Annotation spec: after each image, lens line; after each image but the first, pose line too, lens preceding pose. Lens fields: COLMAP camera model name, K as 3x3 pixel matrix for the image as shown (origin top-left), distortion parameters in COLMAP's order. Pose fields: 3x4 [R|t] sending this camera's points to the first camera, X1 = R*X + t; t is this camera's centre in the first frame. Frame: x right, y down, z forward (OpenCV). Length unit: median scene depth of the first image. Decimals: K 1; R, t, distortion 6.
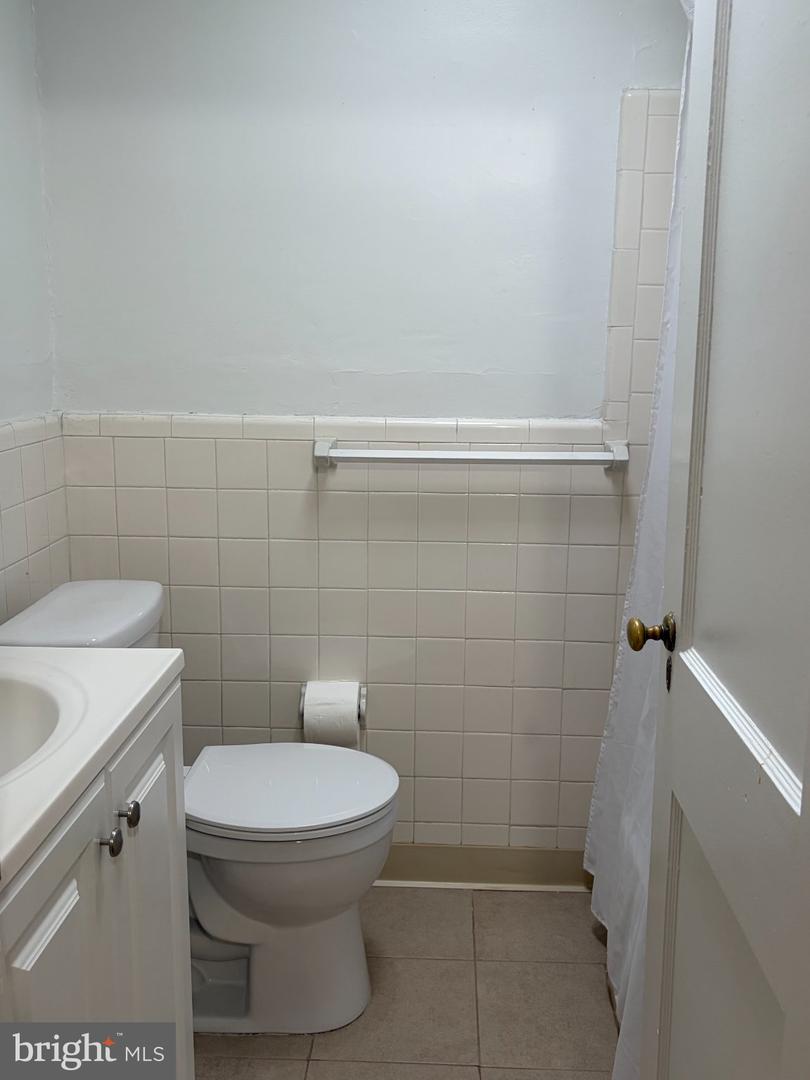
lens RADIAL K [[1000.0, 0, 408.9], [0, 1000.0, 529.2], [0, 0, 1]] dist [0.049250, 0.000000]
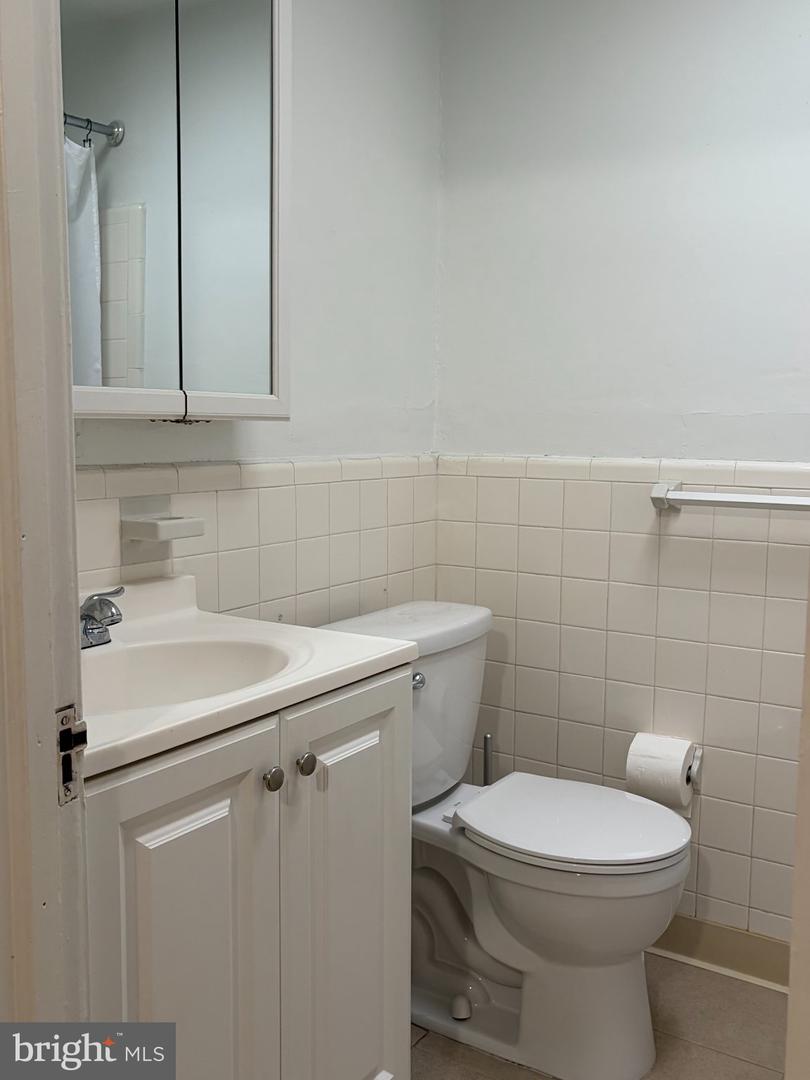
lens RADIAL K [[1000.0, 0, 401.8], [0, 1000.0, 548.9], [0, 0, 1]] dist [0.049250, 0.000000]
pose [[0.853411, 0.057230, -0.518088, 0.202214], [-0.095983, 0.994211, -0.048282, 0.046402], [0.512325, 0.090932, 0.853964, 0.039621]]
